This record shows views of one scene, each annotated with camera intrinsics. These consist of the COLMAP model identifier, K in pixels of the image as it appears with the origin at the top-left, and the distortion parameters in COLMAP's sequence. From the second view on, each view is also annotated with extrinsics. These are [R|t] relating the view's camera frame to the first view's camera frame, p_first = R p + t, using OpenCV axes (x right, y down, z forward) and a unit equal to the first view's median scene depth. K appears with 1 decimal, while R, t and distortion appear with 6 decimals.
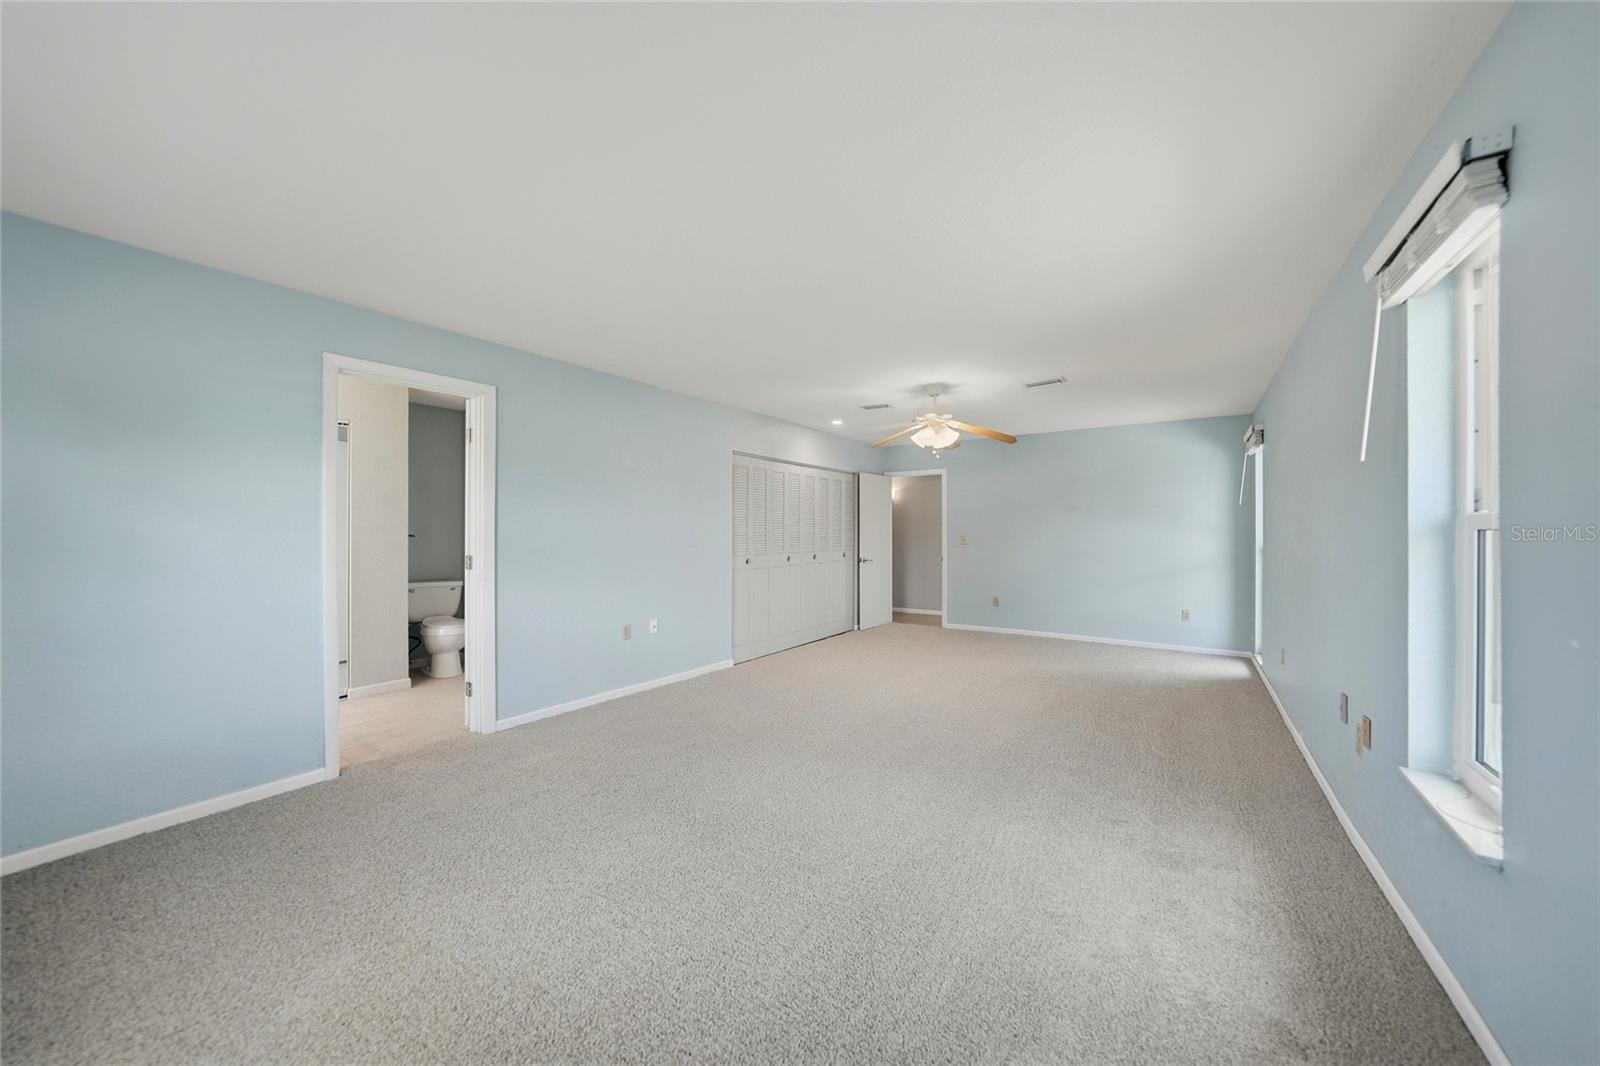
lens RADIAL K [[565.1, 0, 808.9], [0, 565.1, 529.6], [0, 0, 1]] dist [-0.000078, 0.003892]
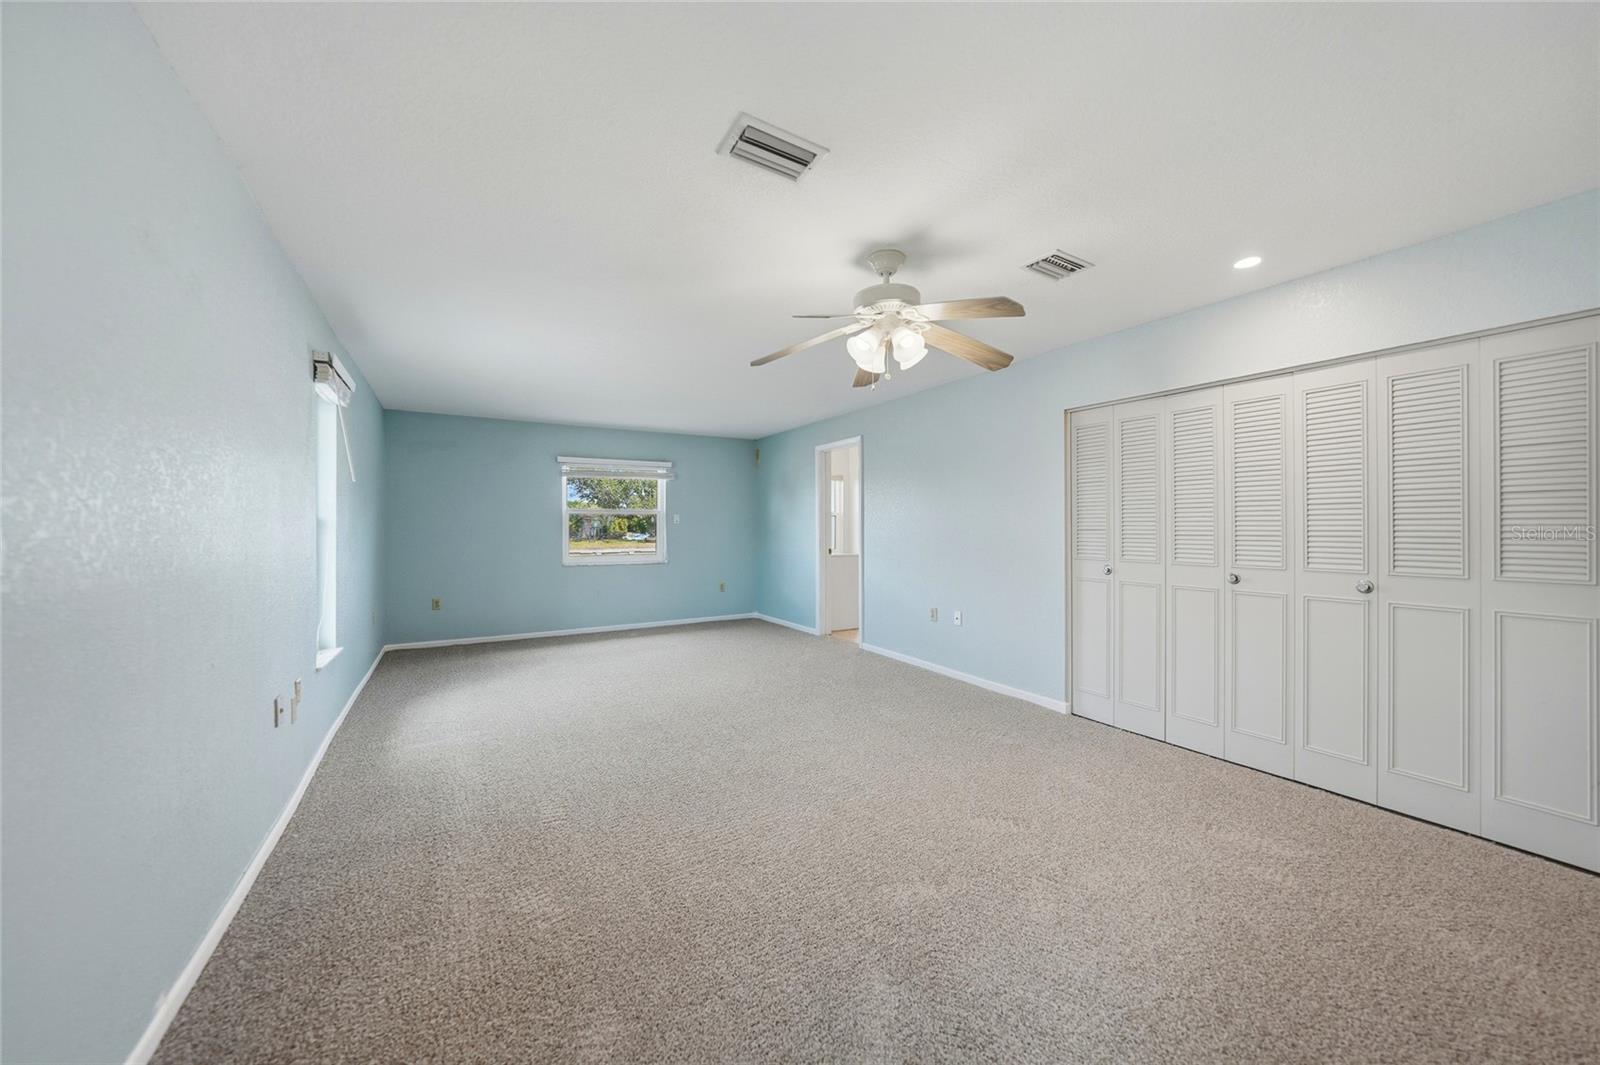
lens RADIAL K [[565.1, 0, 808.9], [0, 565.1, 529.1], [0, 0, 1]] dist [-0.000078, 0.003892]
pose [[-0.405982, 0.004829, -0.913868, 0.545584], [0.004363, 0.999985, 0.003346, 0.004786], [0.913871, -0.002629, -0.405997, 0.837897]]
